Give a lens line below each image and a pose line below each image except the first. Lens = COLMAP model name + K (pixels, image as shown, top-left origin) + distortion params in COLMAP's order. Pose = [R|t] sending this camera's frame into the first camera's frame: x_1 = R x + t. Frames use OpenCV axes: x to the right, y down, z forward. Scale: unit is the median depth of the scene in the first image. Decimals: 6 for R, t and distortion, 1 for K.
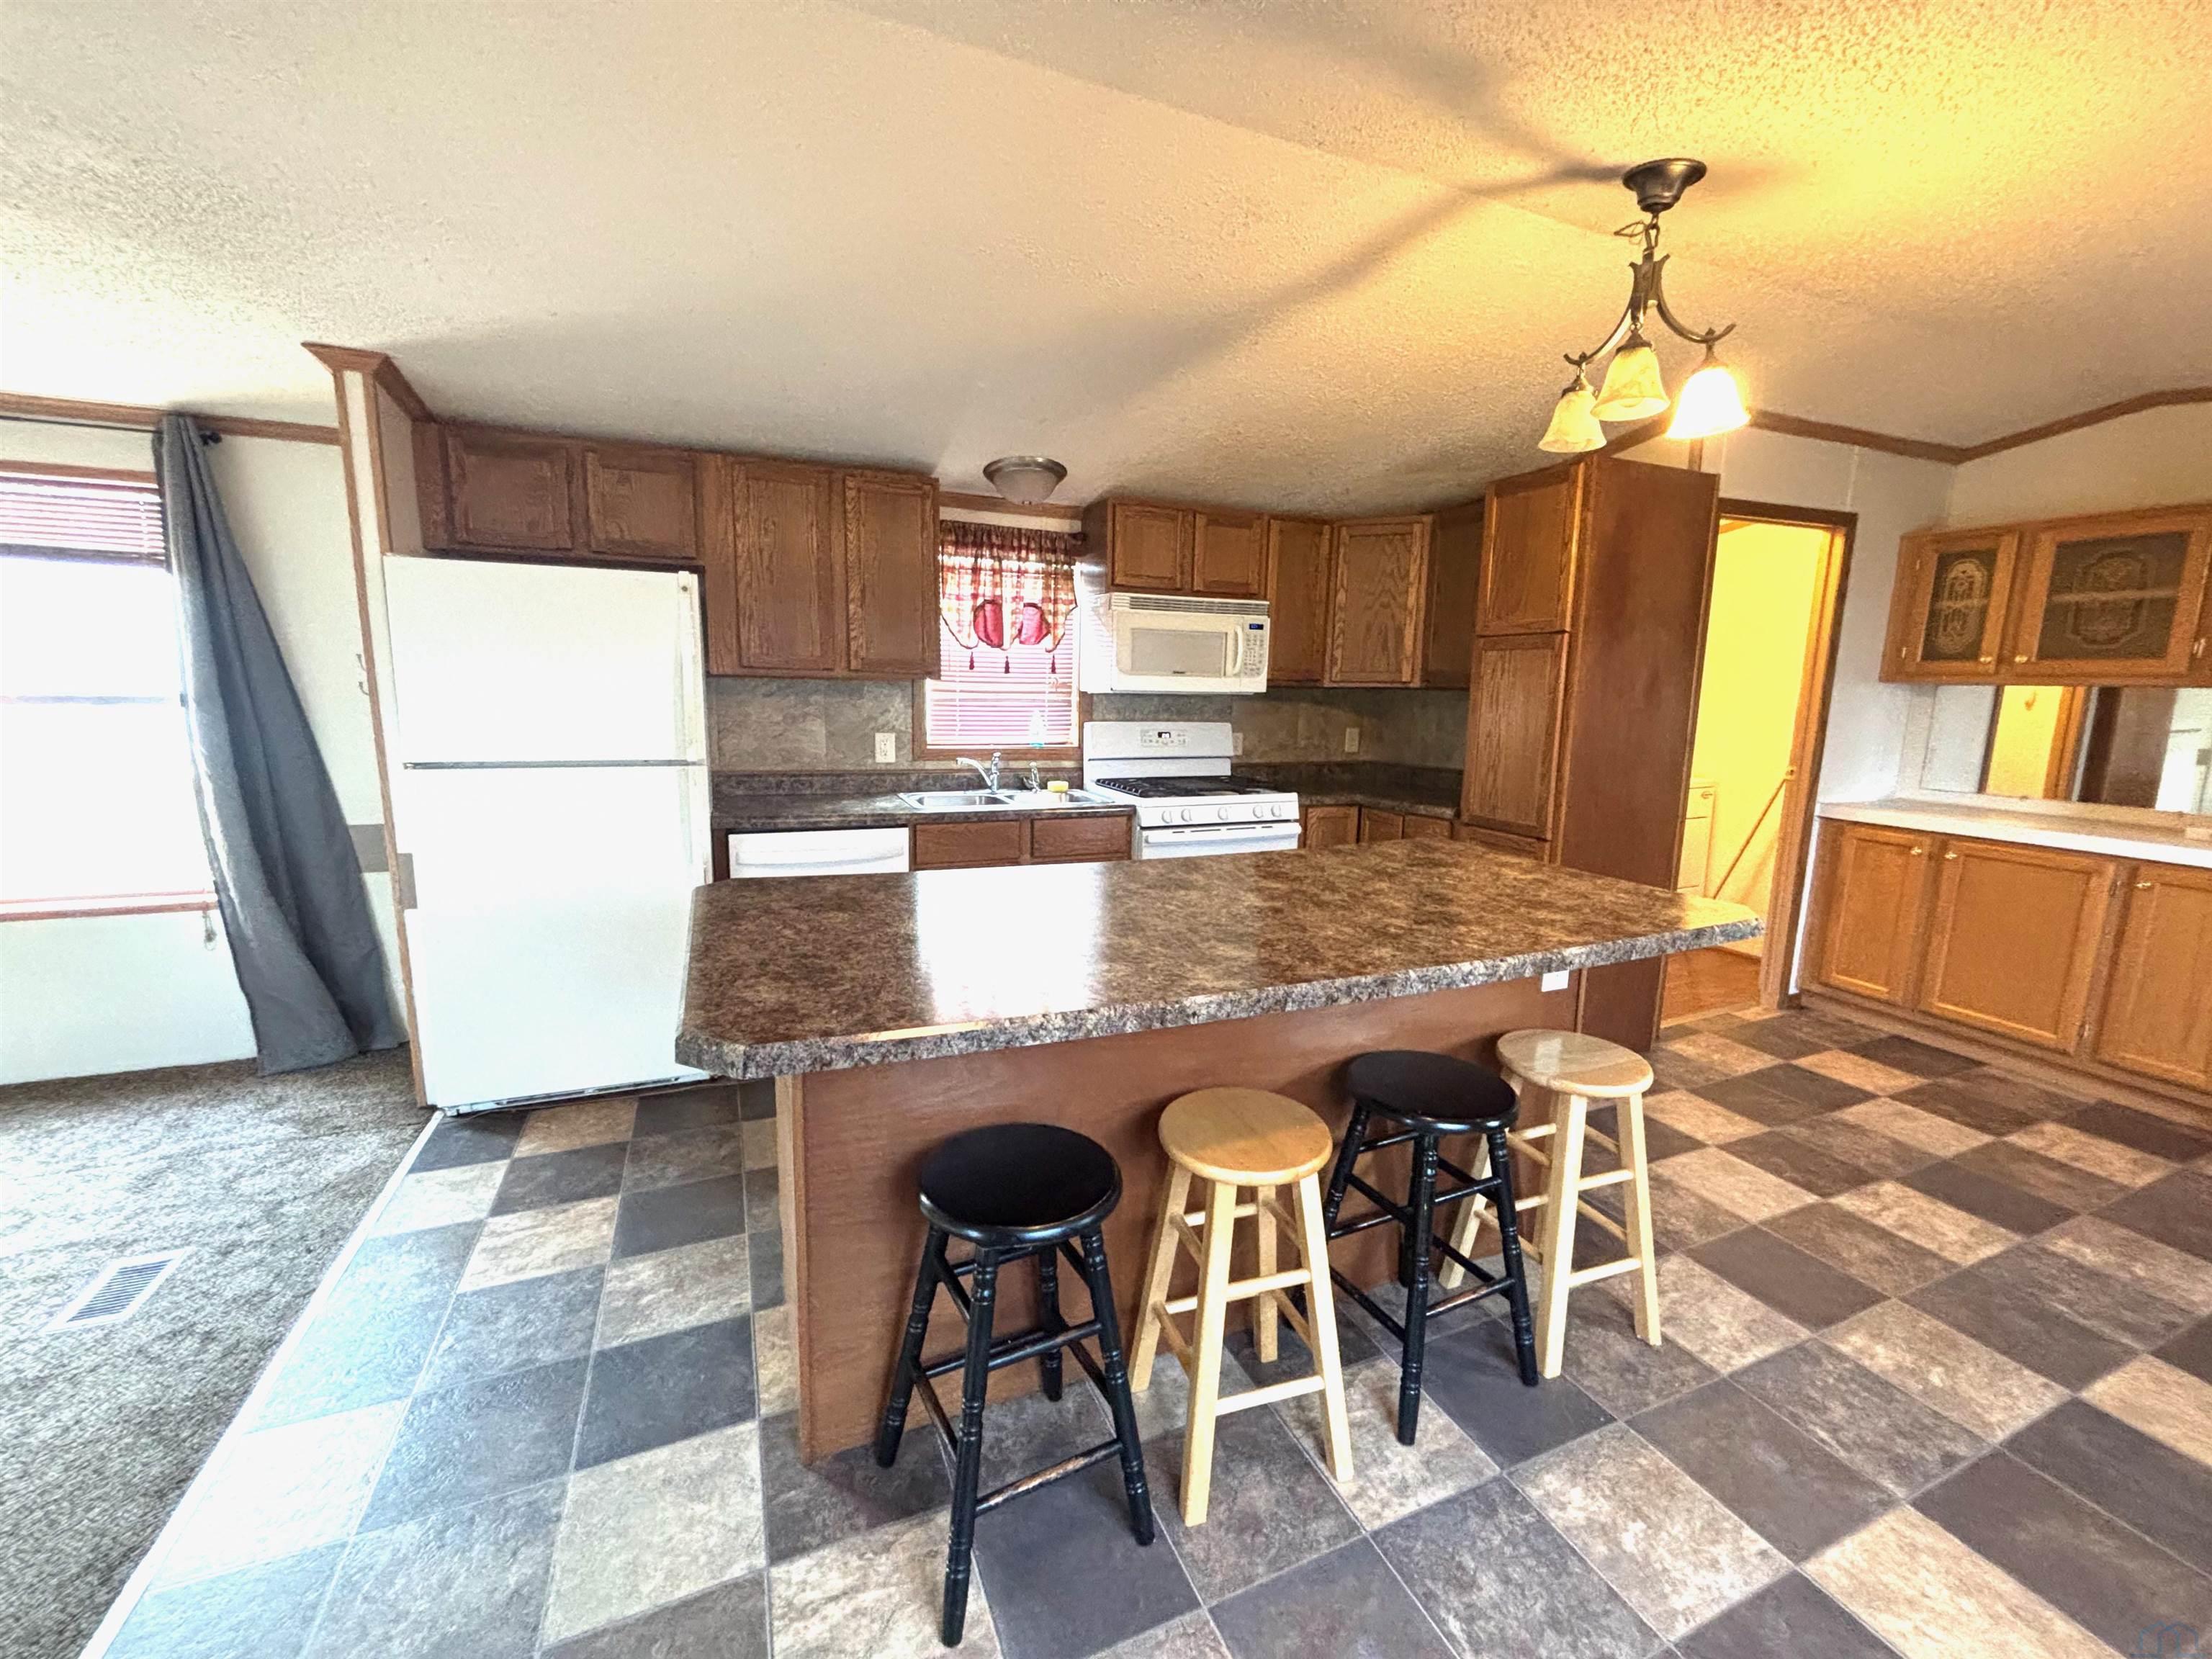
lens RADIAL K [[883.3, 0, 1106.0], [0, 883.3, 829.5], [0, 0, 1]] dist [0.001539, -0.000312]
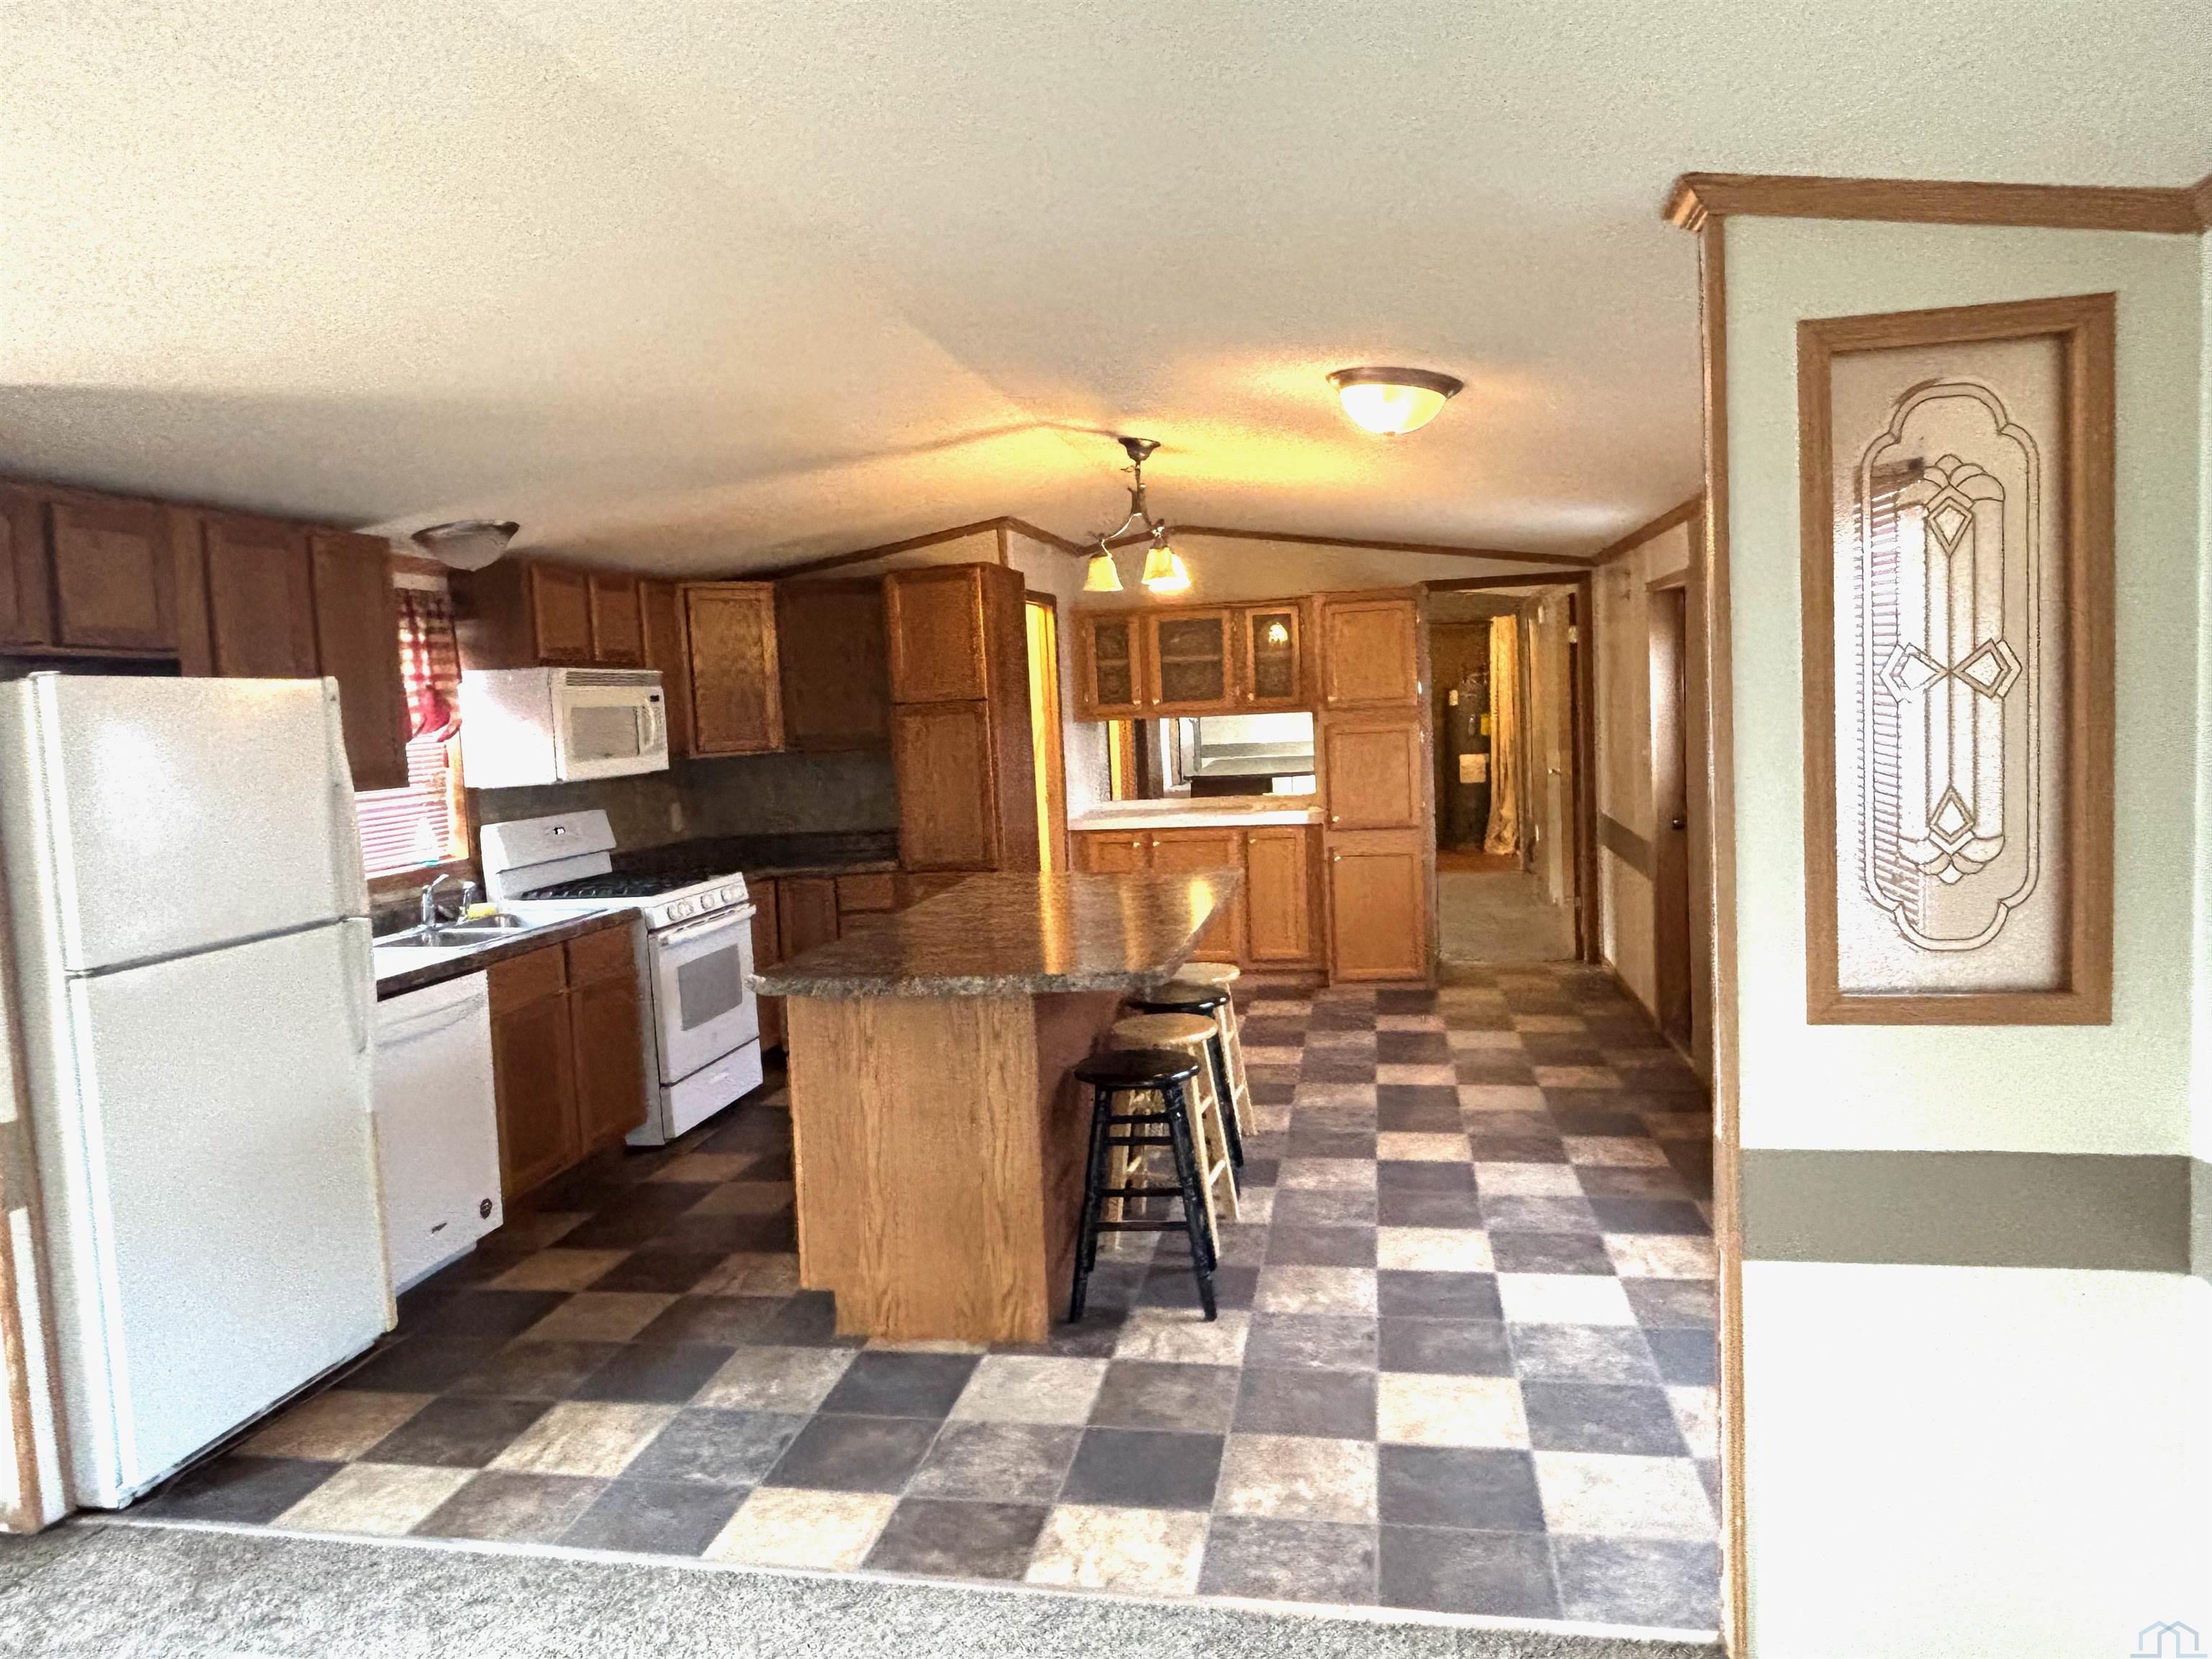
lens RADIAL K [[1464.1, 0, 1106.0], [0, 1464.1, 829.5], [0, 0, 1]] dist [0.001193, -0.000505]
pose [[0.551135, -0.116551, 0.826236, -0.915009], [0.192148, 0.981312, 0.010255, -0.029547], [-0.811991, 0.153107, 0.563231, -0.209444]]
